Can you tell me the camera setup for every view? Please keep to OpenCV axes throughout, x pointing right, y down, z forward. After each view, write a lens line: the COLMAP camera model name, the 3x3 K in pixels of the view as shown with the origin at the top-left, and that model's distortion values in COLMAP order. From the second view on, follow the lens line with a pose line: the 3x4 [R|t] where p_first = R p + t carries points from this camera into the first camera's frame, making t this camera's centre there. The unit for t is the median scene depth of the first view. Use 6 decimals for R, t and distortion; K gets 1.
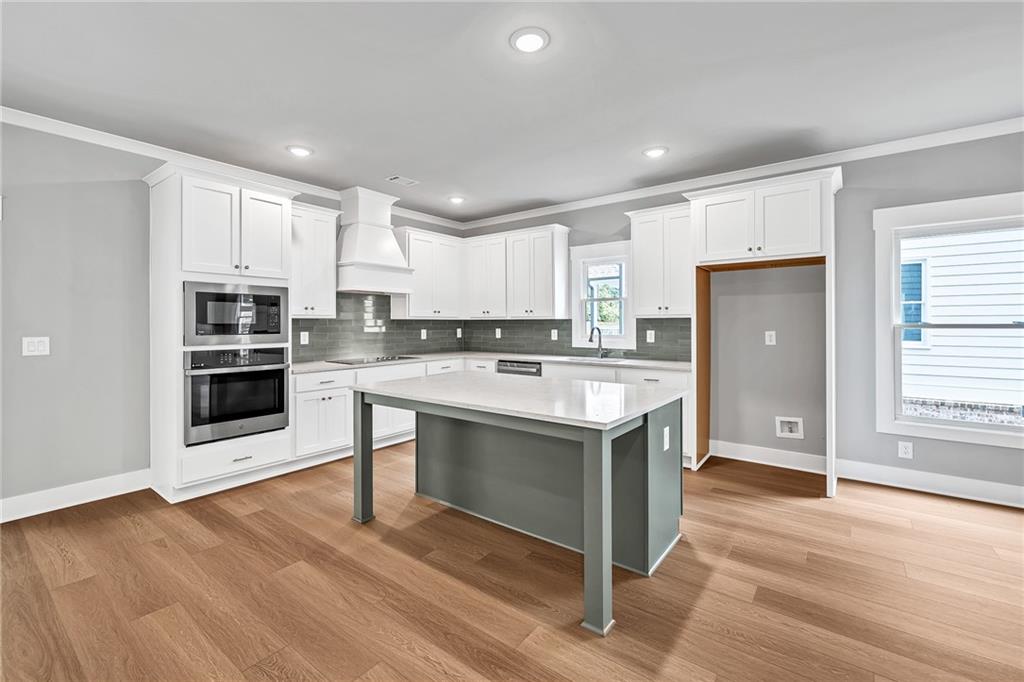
lens RADIAL K [[441.8, 0, 508.7], [0, 441.8, 325.4], [0, 0, 1]] dist [-0.000955, -0.000039]
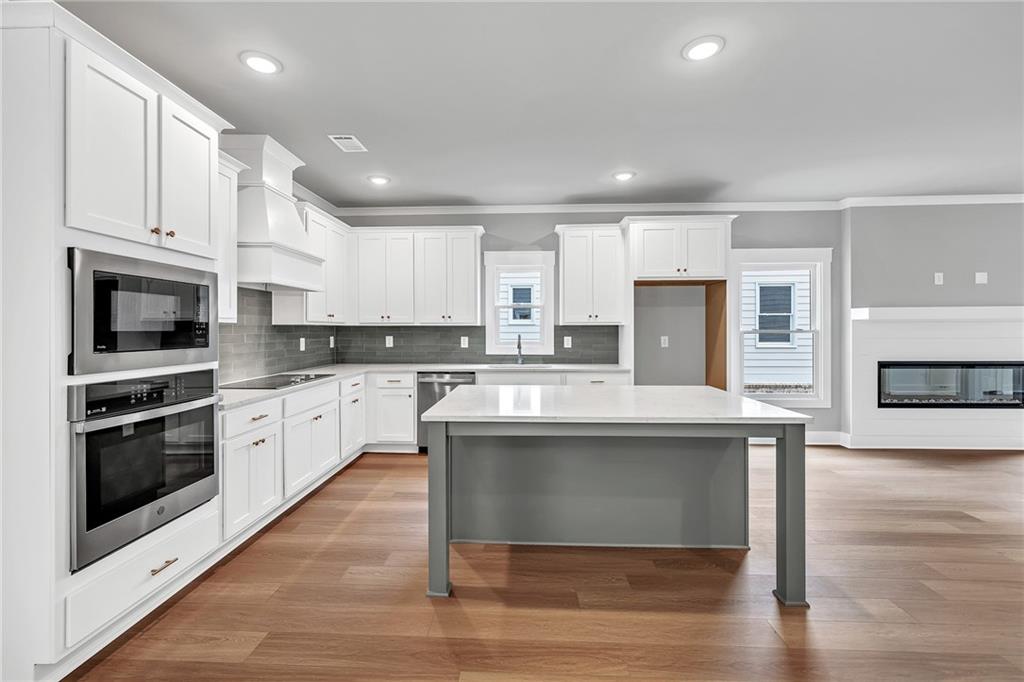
lens RADIAL K [[438.1, 0, 509.1], [0, 438.1, 332.3], [0, 0, 1]] dist [0.001012, 0.000175]
pose [[0.819269, -0.003668, 0.573398, -0.454187], [0.003124, 0.999993, 0.001933, -0.001733], [-0.573401, 0.000208, 0.819275, 0.222506]]
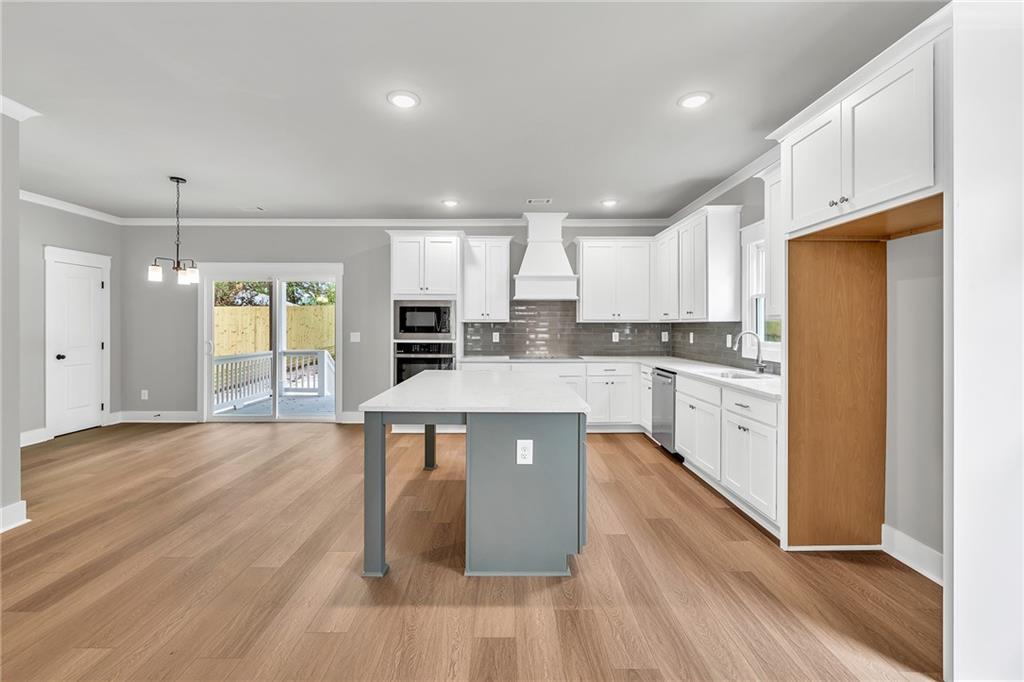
lens RADIAL K [[441.8, 0, 508.7], [0, 441.8, 325.4], [0, 0, 1]] dist [-0.000955, -0.000039]
pose [[0.611495, 0.001555, -0.791247, 0.628611], [-0.006608, 0.999973, -0.003142, -0.001900], [0.791221, 0.007150, 0.611489, 0.241755]]
